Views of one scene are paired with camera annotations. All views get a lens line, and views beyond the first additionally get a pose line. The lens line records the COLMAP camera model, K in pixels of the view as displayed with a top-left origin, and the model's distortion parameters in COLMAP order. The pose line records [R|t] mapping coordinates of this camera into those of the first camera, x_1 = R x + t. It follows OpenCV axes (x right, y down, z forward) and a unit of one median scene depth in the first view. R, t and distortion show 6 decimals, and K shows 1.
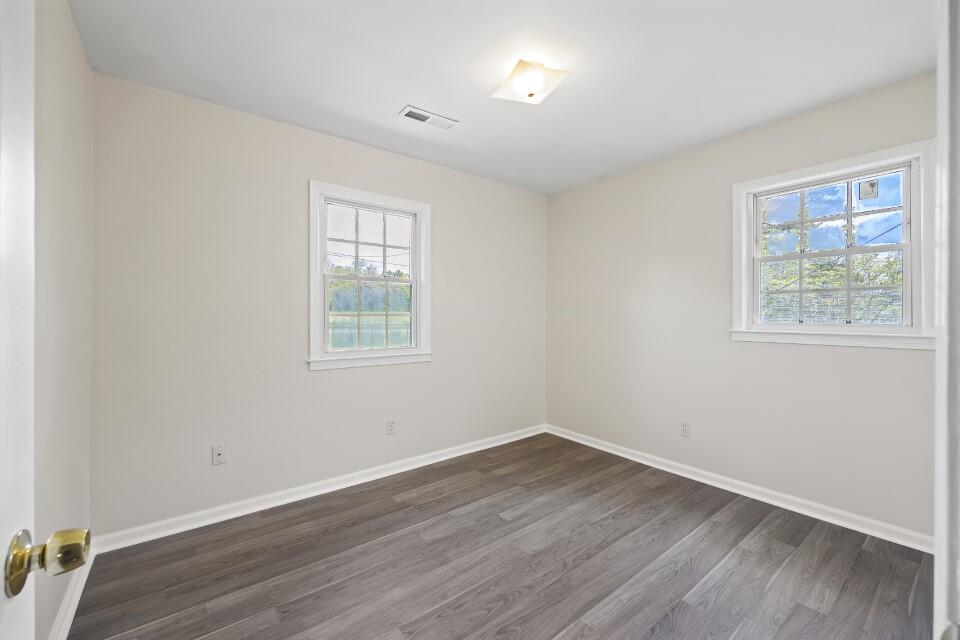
lens RADIAL K [[393.9, 0, 482.1], [0, 393.9, 313.6], [0, 0, 1]] dist [0.001967, 0.000248]
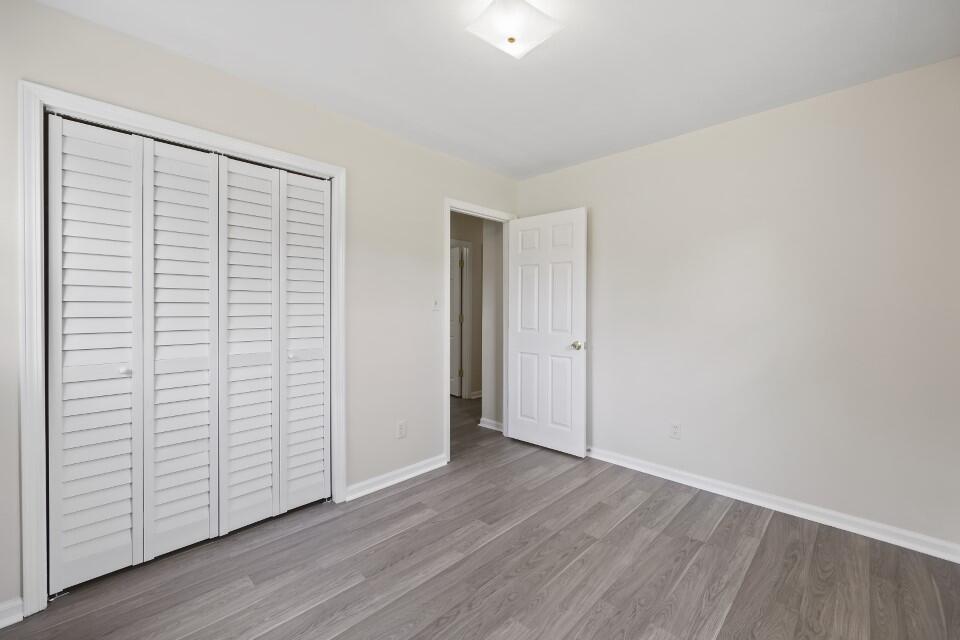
lens RADIAL K [[393.9, 0, 482.1], [0, 393.9, 313.6], [0, 0, 1]] dist [0.001967, 0.000248]
pose [[-0.991665, 0.002233, -0.128827, 0.317754], [0.000878, 0.999944, 0.010574, -0.000325], [0.128843, 0.010373, -0.991611, 2.000377]]
